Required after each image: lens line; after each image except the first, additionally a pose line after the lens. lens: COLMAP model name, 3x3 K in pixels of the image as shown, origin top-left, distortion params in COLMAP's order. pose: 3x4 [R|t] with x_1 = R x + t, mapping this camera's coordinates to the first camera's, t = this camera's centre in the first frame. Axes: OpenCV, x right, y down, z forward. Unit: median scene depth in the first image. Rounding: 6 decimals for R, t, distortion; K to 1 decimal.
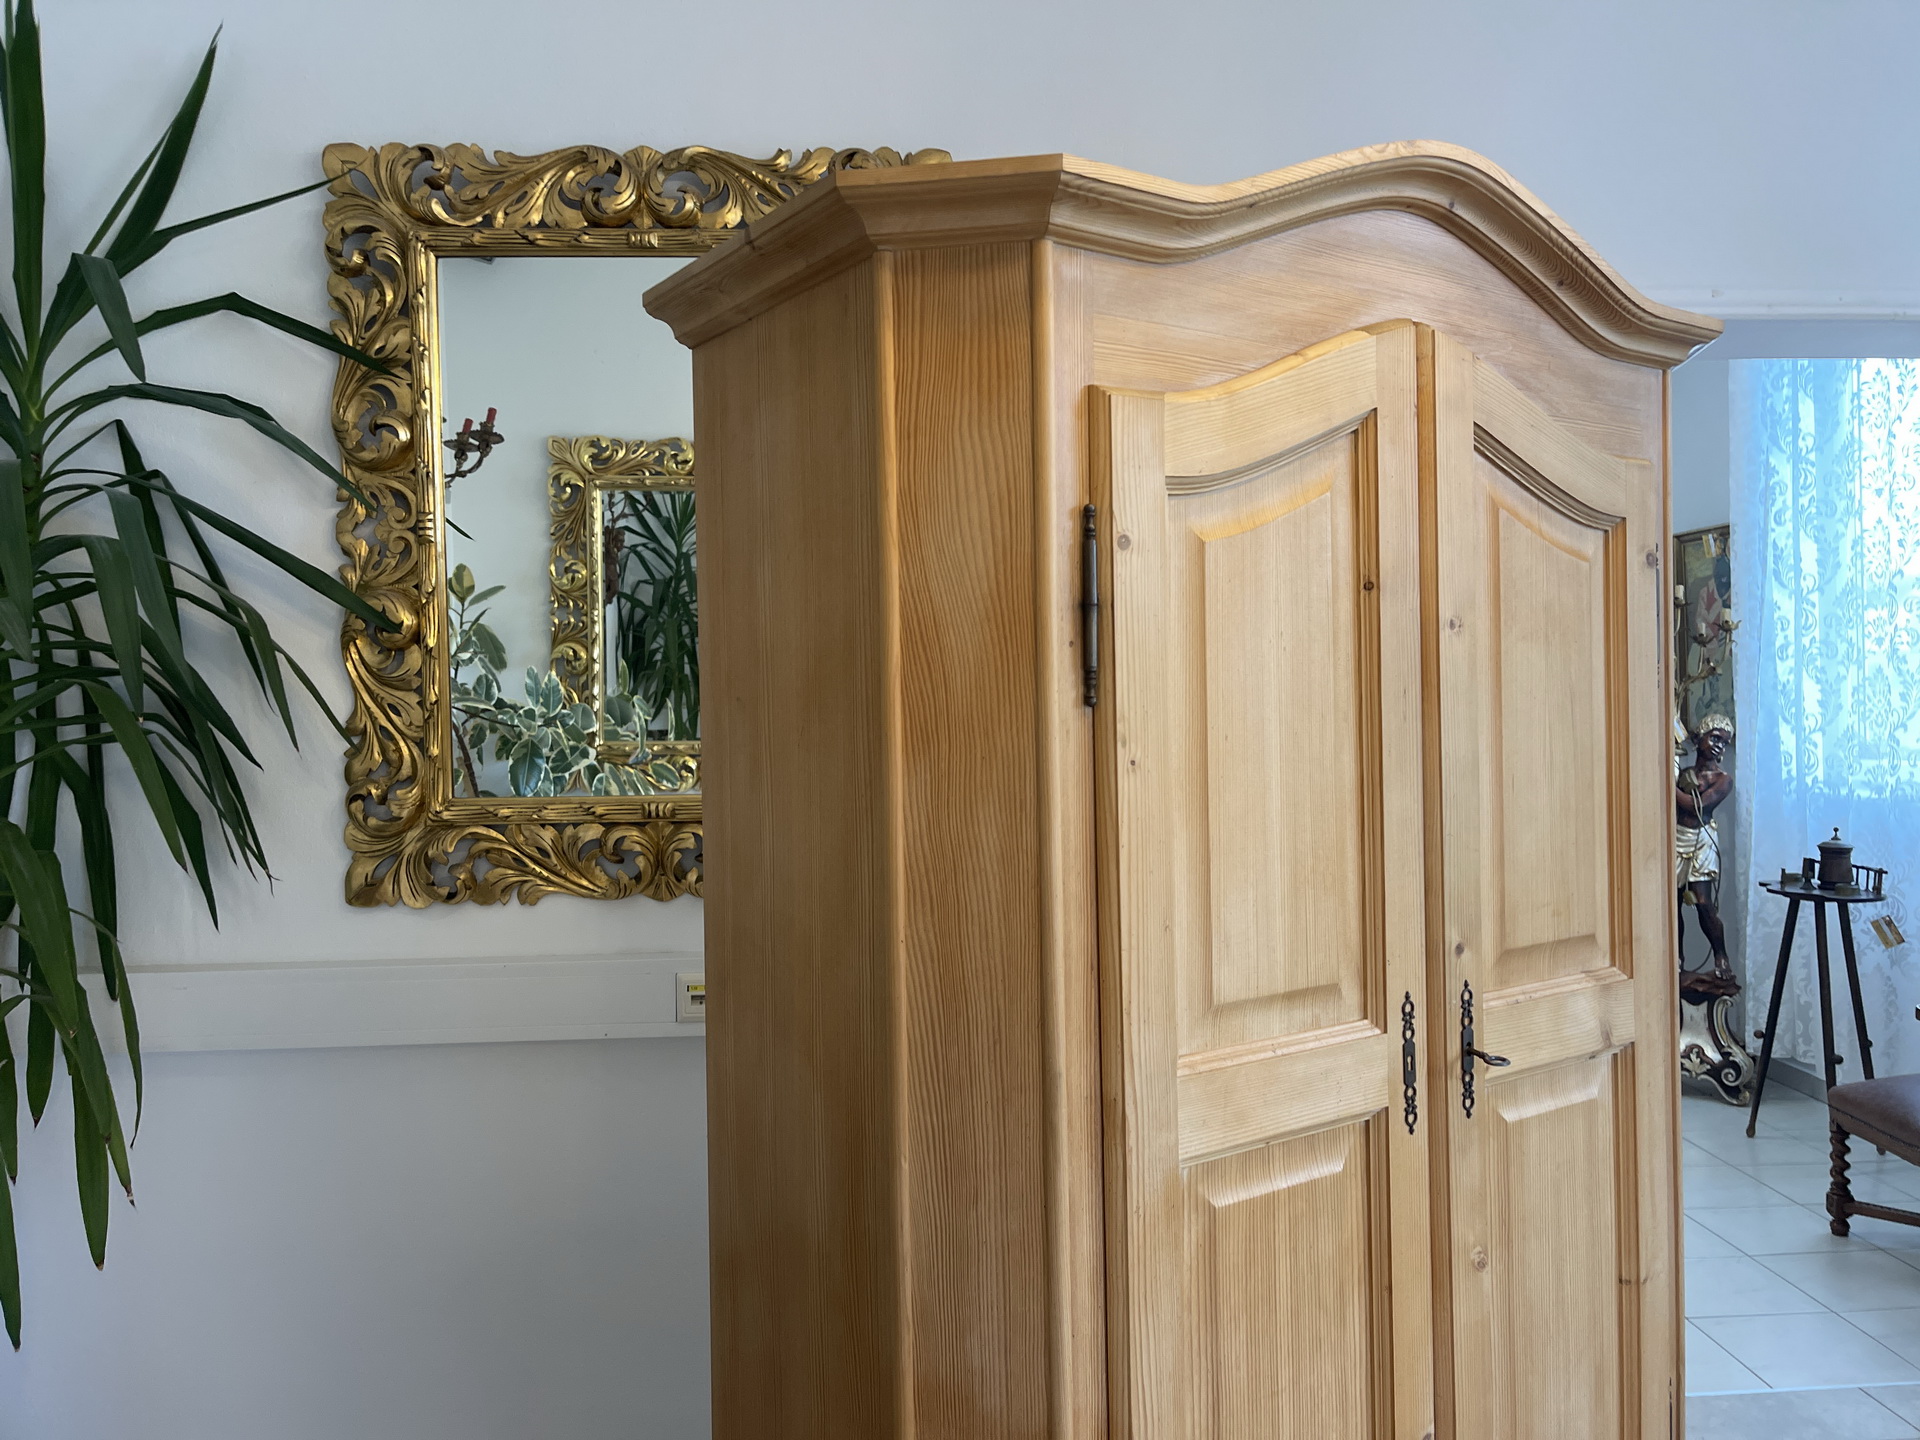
lens RADIAL K [[1446.0, 0, 980.8], [0, 1446.0, 712.4], [0, 0, 1]] dist [0.071917, -0.093248]
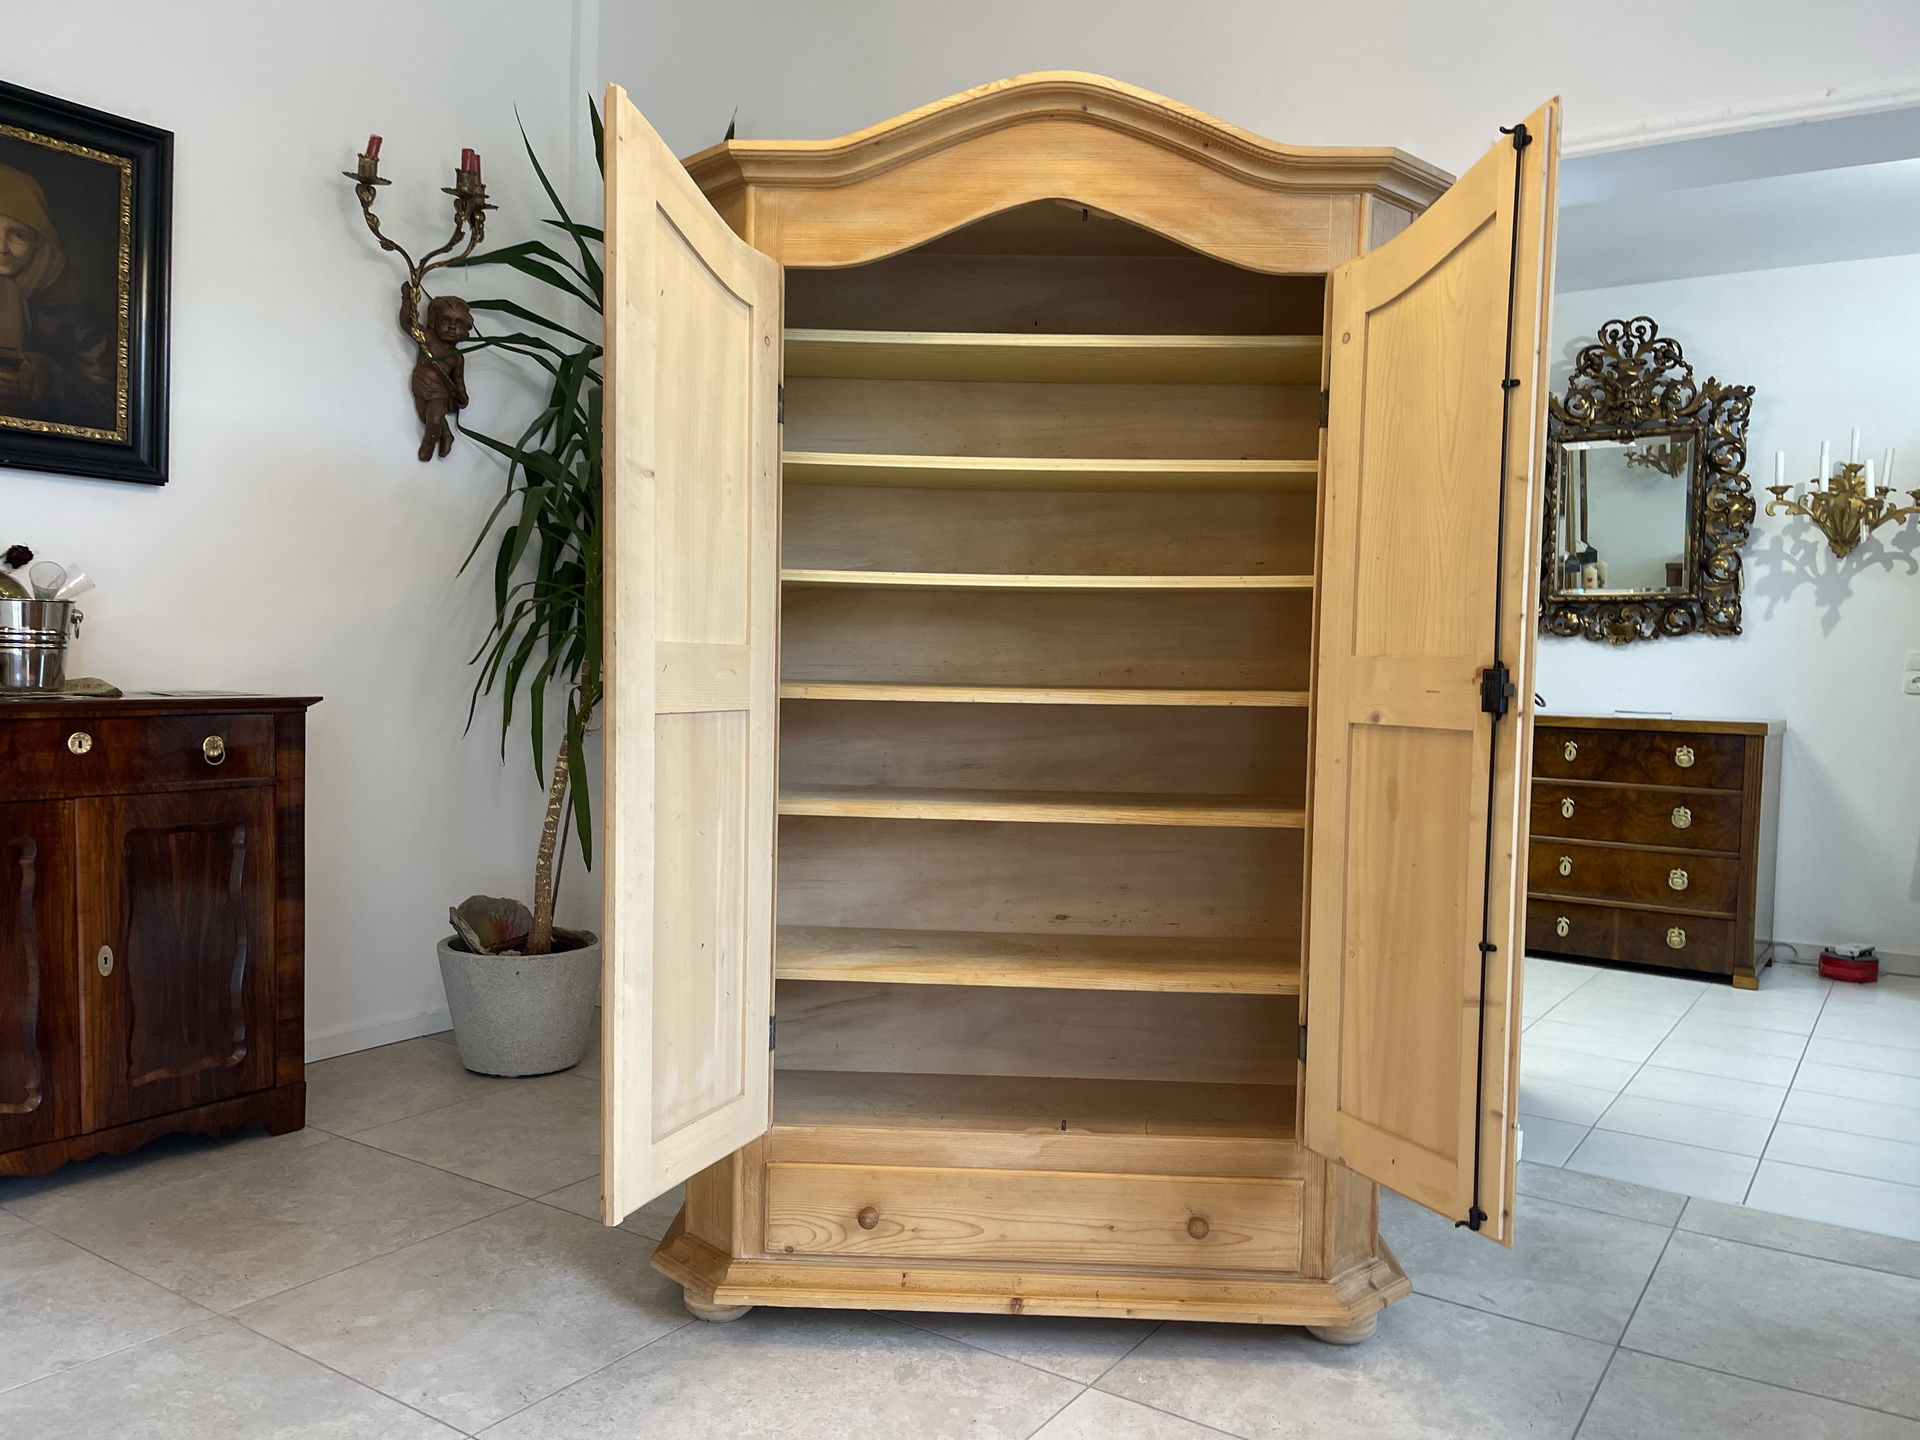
lens RADIAL K [[1446.0, 0, 962.9], [0, 1446.0, 735.9], [0, 0, 1]] dist [0.071917, -0.093248]
pose [[0.801092, 0.063824, -0.595129, 1.142915], [-0.039419, 0.997766, 0.053943, 0.210919], [0.597242, -0.019754, 0.801817, -0.270504]]
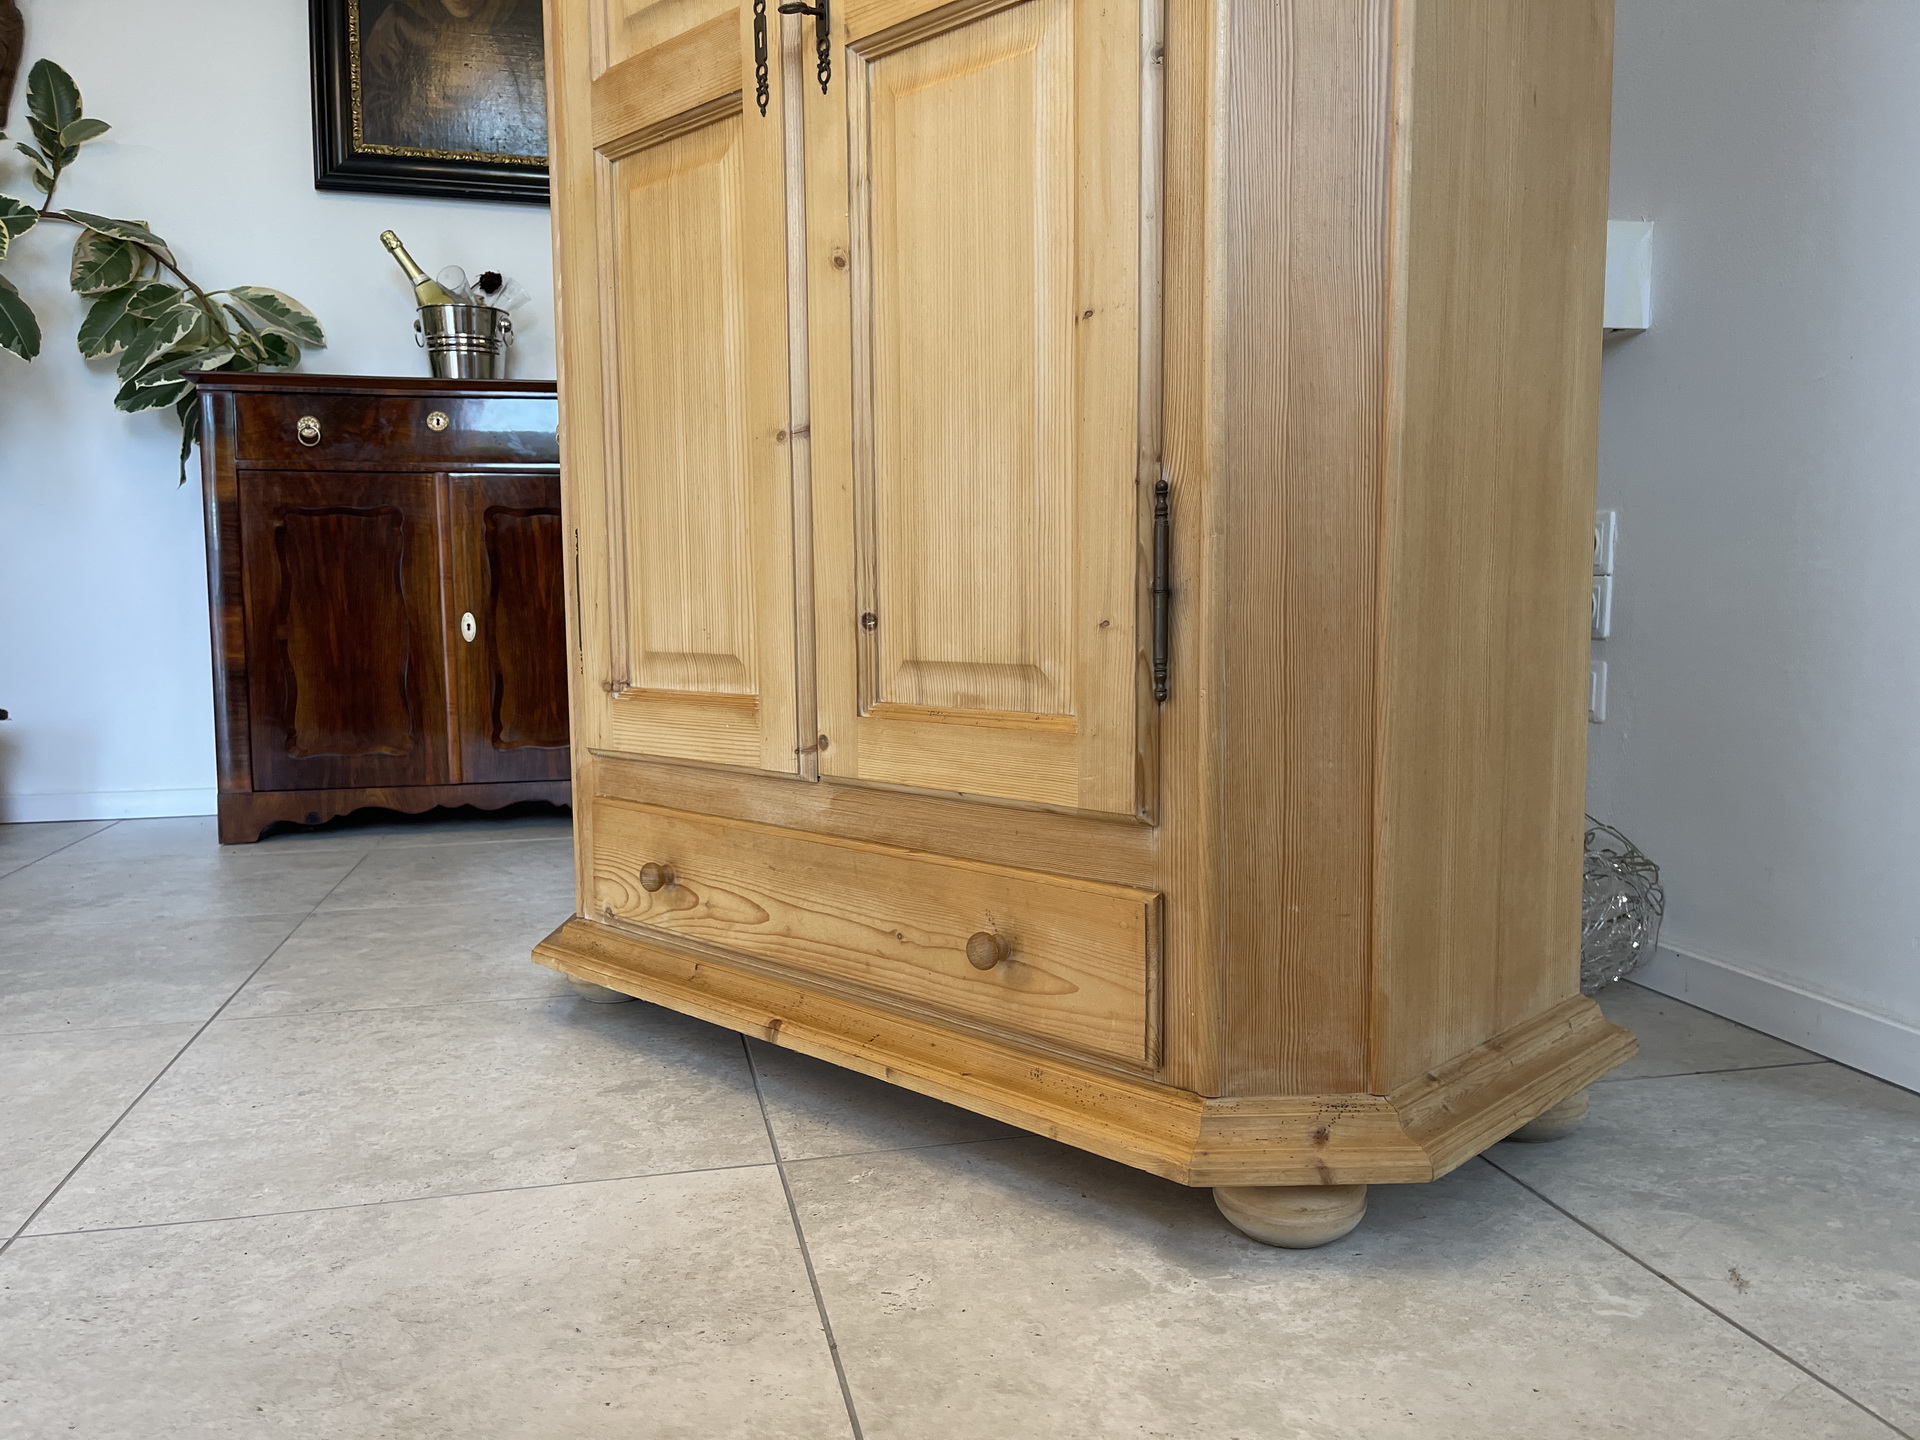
lens RADIAL K [[1446.0, 0, 966.6], [0, 1446.0, 726.9], [0, 0, 1]] dist [0.071917, -0.093248]
pose [[0.182045, 0.107048, -0.977446, 1.280838], [-0.001112, 0.994078, 0.108662, 0.572348], [0.983290, -0.018694, 0.181086, 0.923426]]
